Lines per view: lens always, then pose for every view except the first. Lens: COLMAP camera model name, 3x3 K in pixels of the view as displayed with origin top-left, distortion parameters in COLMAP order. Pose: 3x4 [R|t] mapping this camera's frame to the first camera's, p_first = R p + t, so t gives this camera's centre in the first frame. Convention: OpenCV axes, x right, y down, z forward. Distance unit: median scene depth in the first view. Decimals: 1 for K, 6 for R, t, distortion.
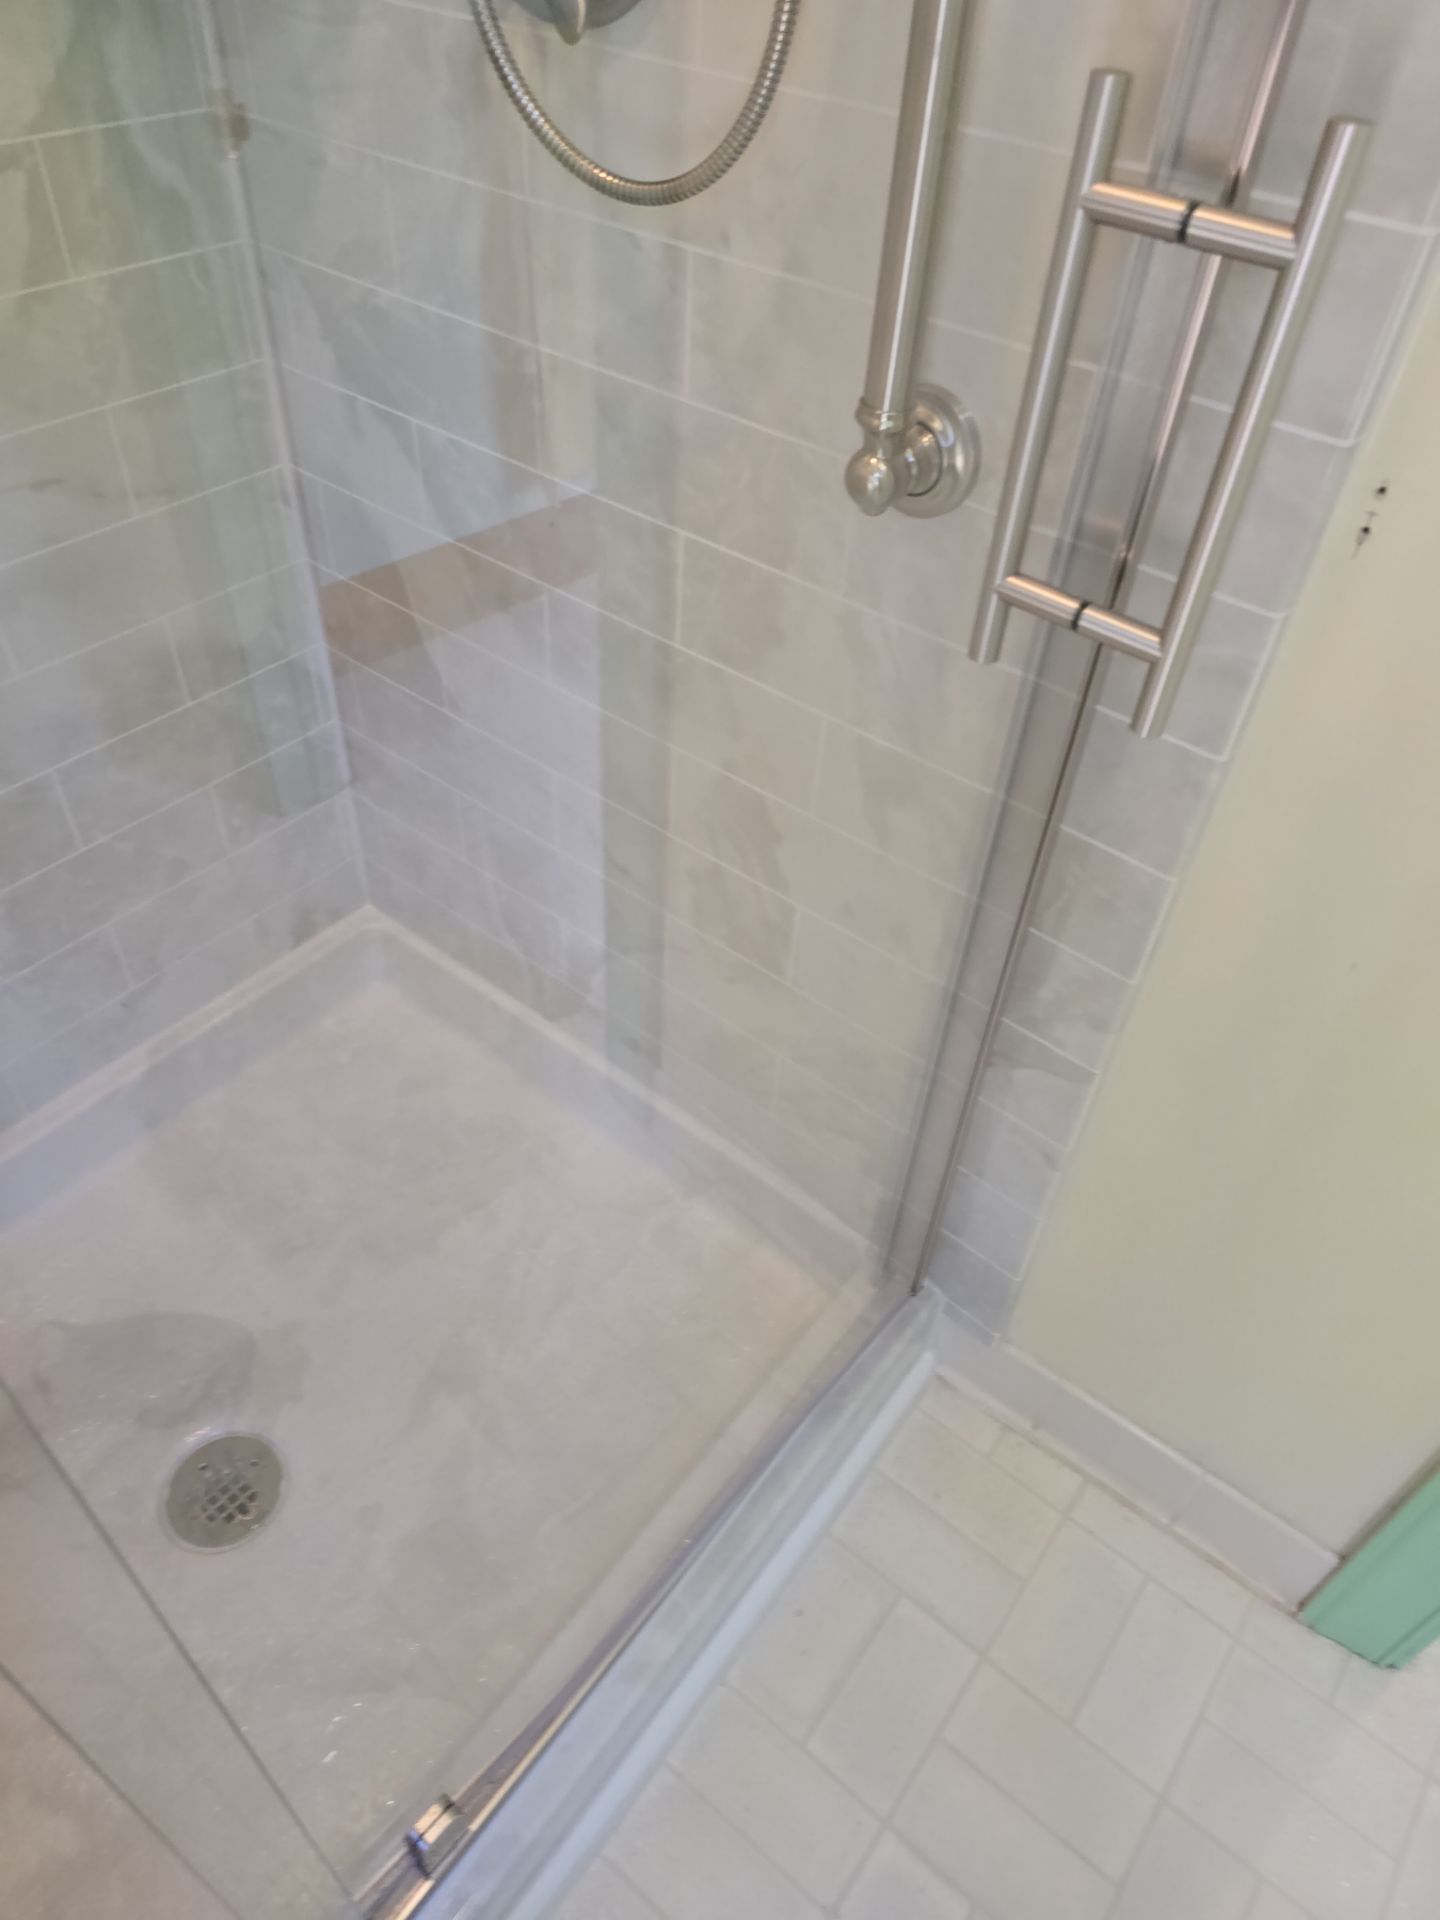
lens RADIAL K [[1316.5, 0, 720.0], [0, 1316.5, 960.0], [0, 0, 1]] dist [-0.001395, 0.002451]
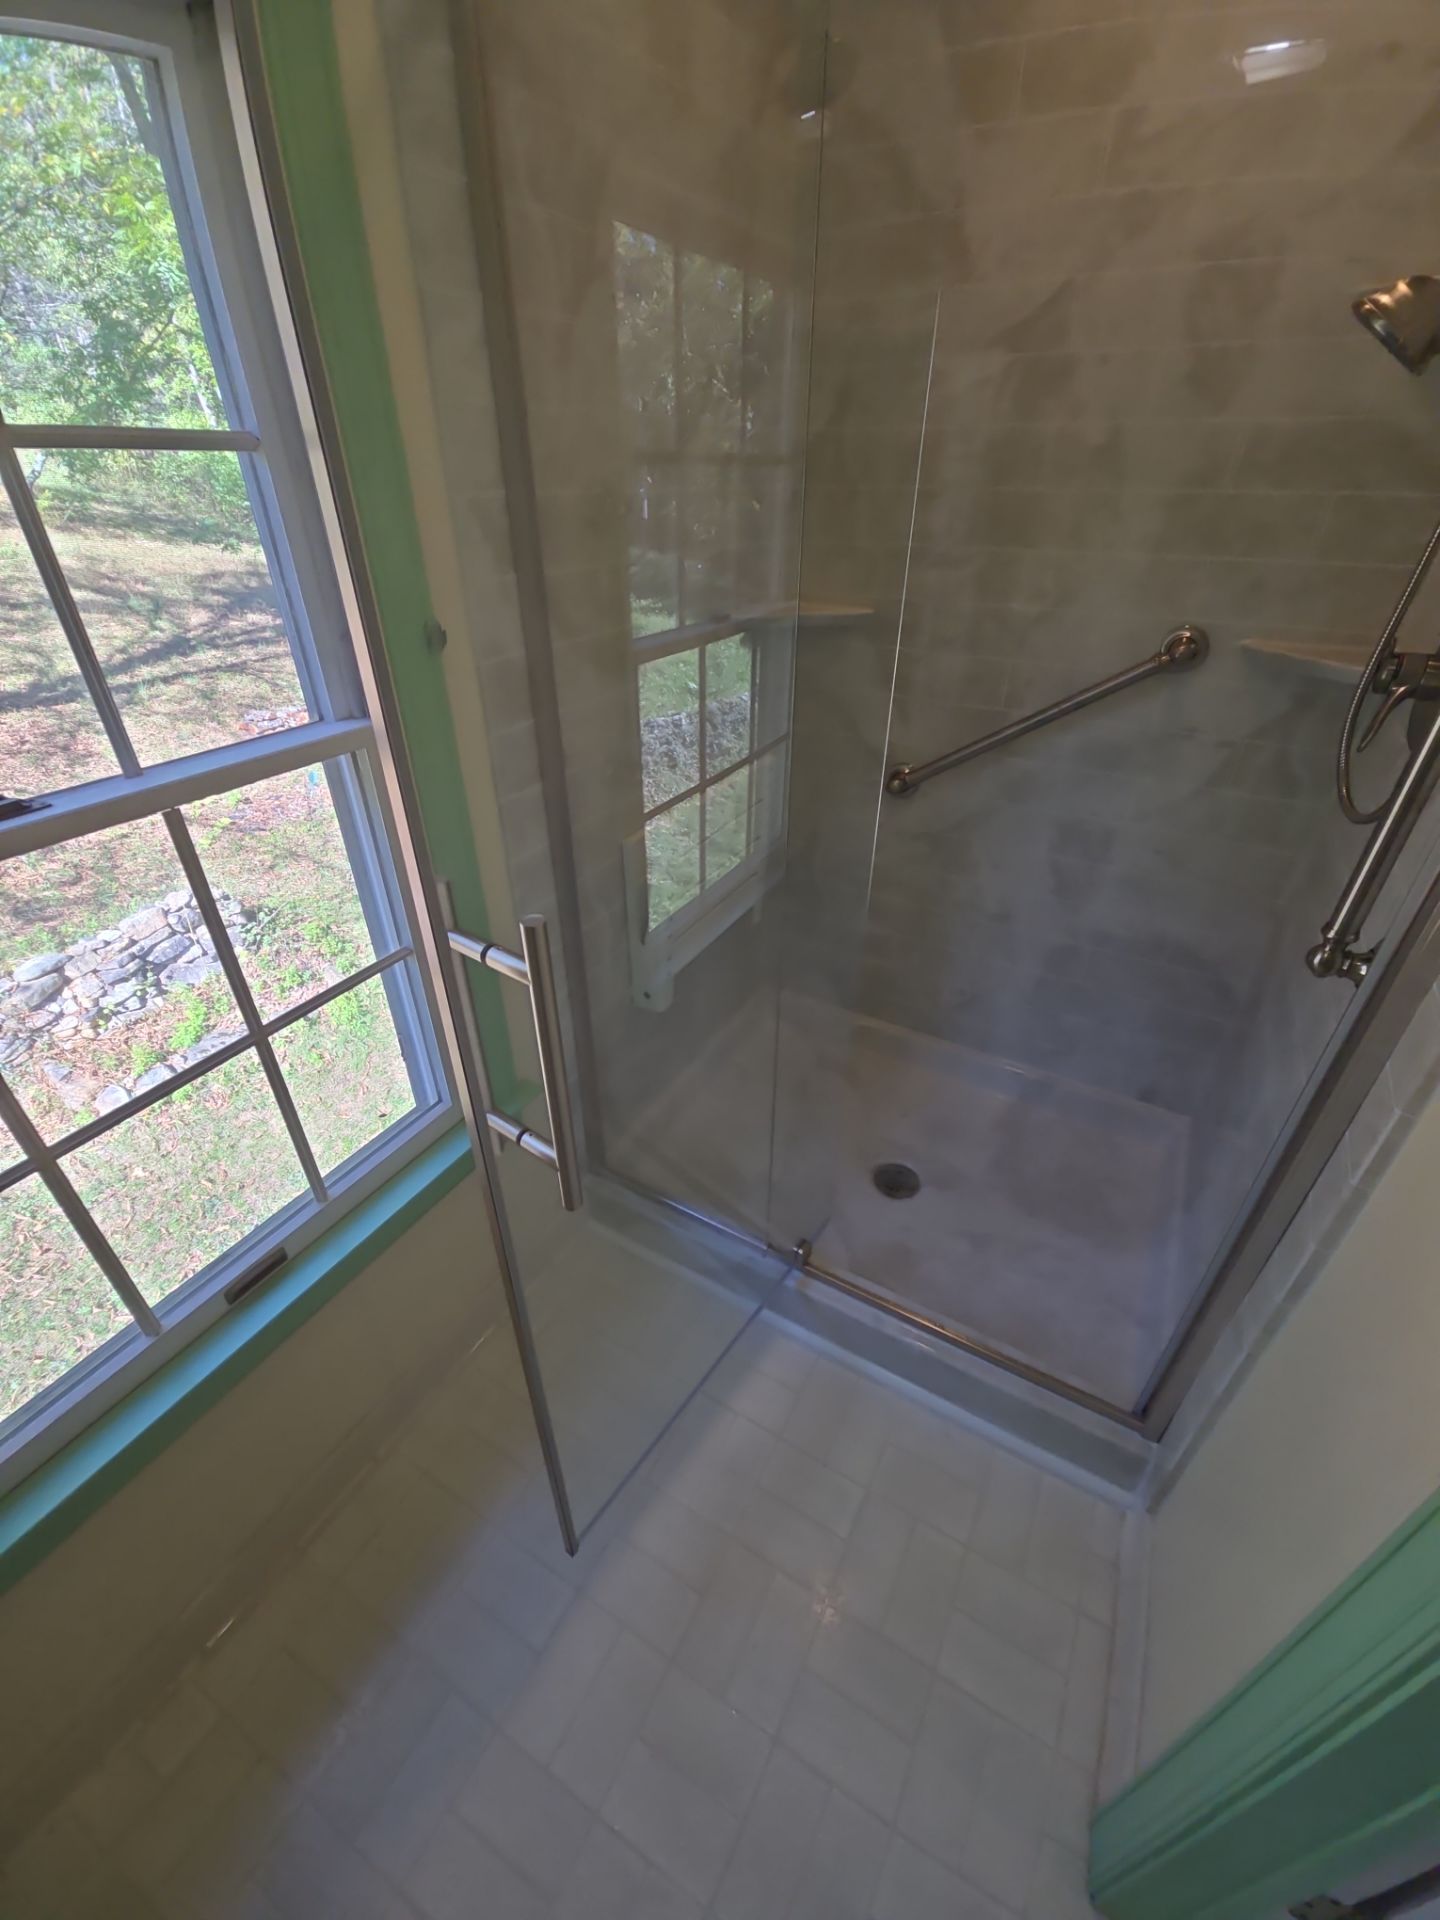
lens RADIAL K [[770.5, 0, 722.7], [0, 770.5, 955.0], [0, 0, 1]] dist [-0.002037, -0.000329]
pose [[0.141403, 0.474422, -0.868866, 0.630584], [-0.688791, 0.677550, 0.257862, -0.030496], [0.711036, 0.562005, 0.422585, -0.079586]]
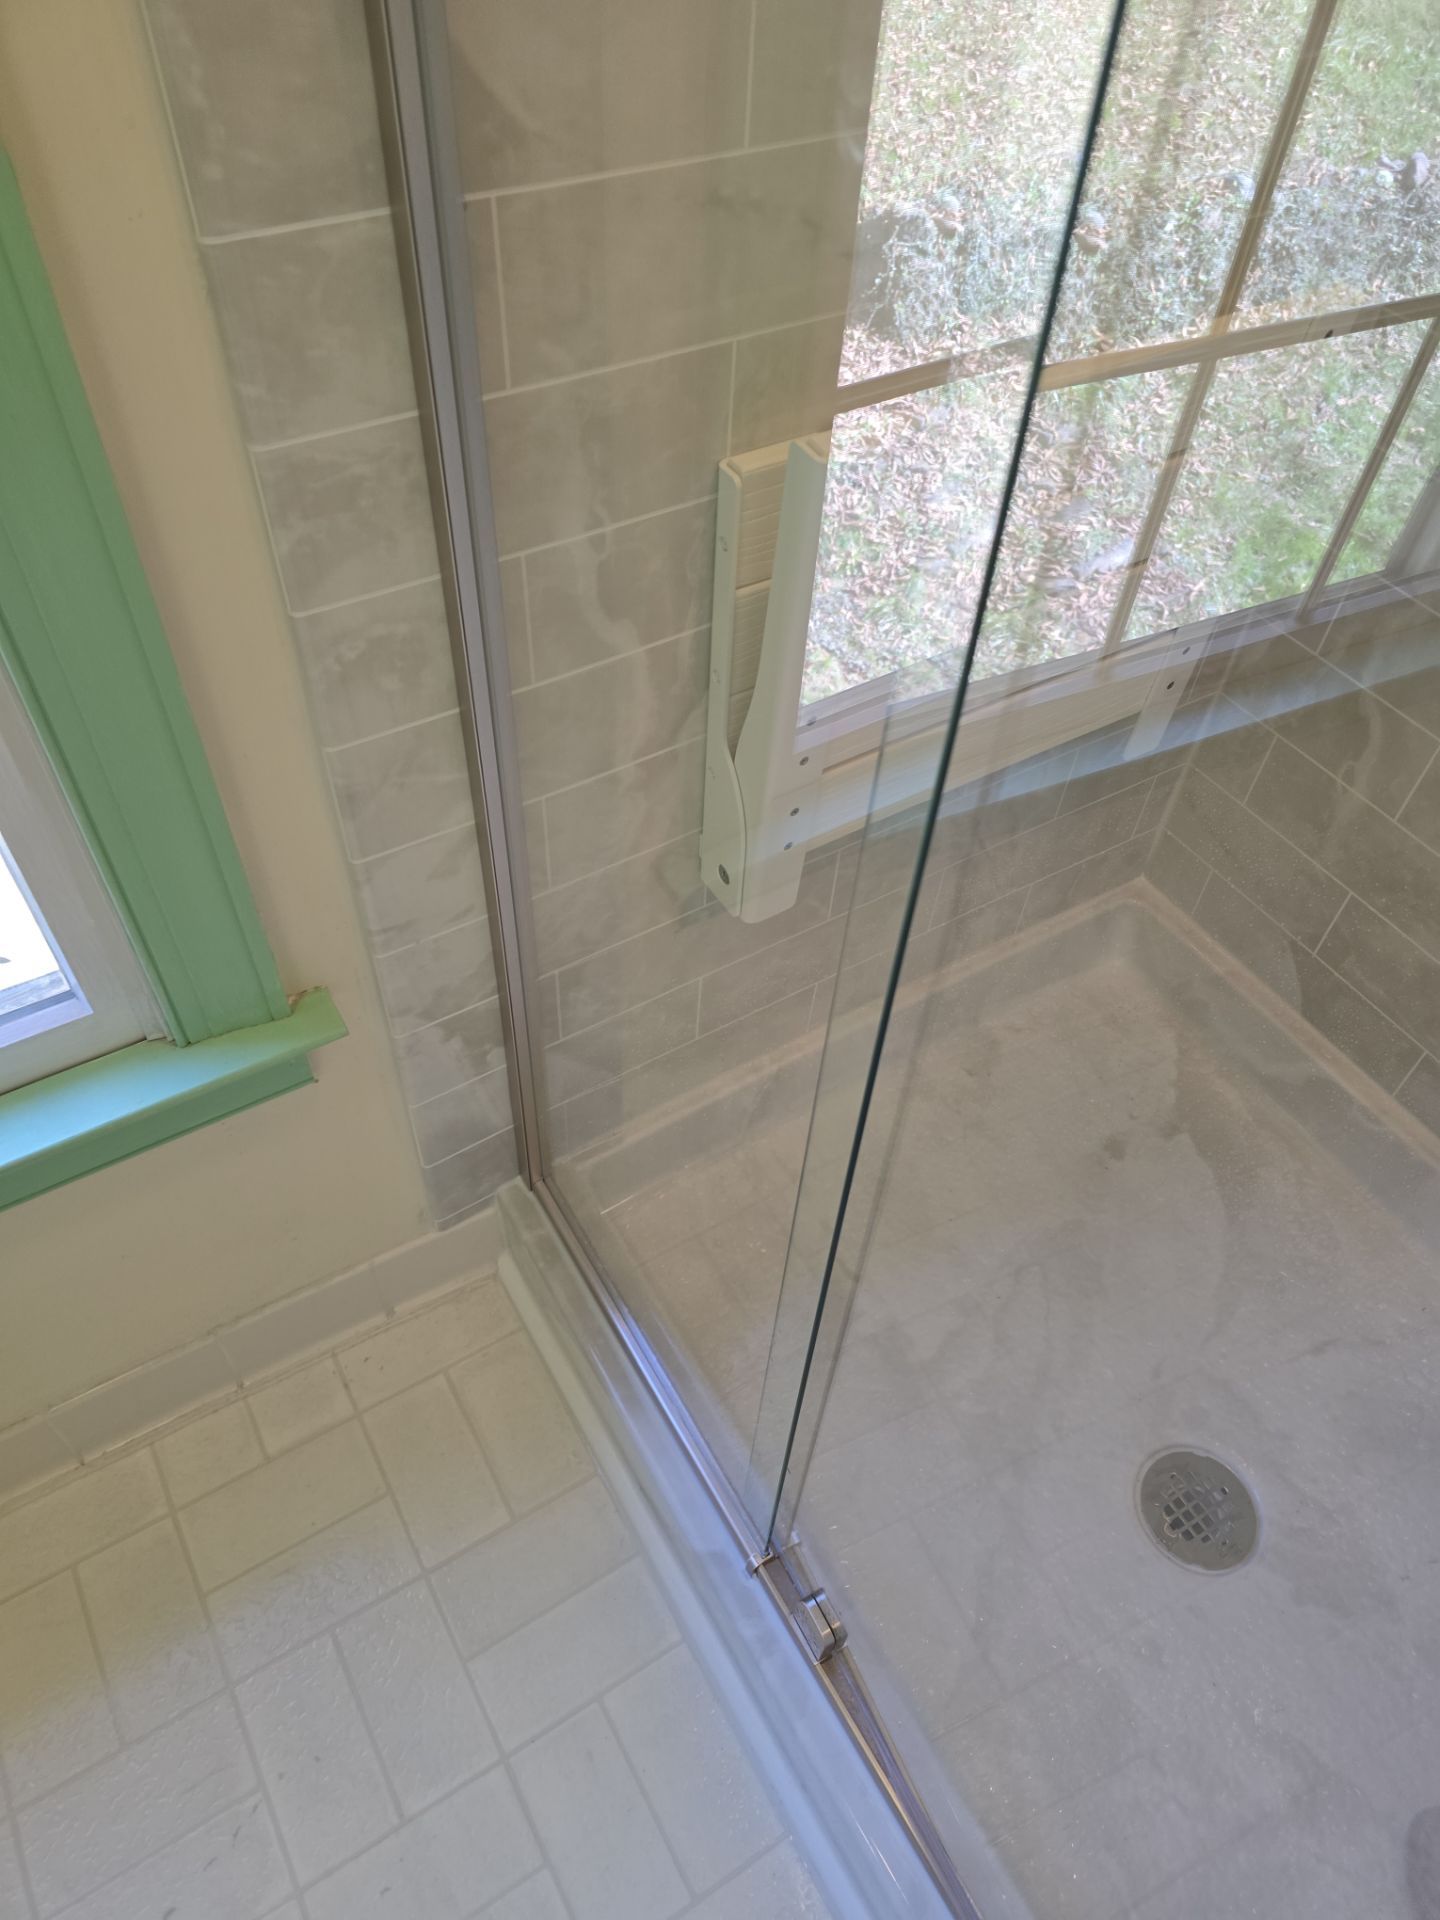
lens RADIAL K [[1316.5, 0, 720.0], [0, 1316.5, 960.0], [0, 0, 1]] dist [-0.001395, 0.002451]
pose [[-0.343474, 0.667583, -0.660574, 0.118551], [-0.702446, 0.284250, 0.652512, -0.100766], [0.623374, 0.688138, 0.371309, 0.137681]]
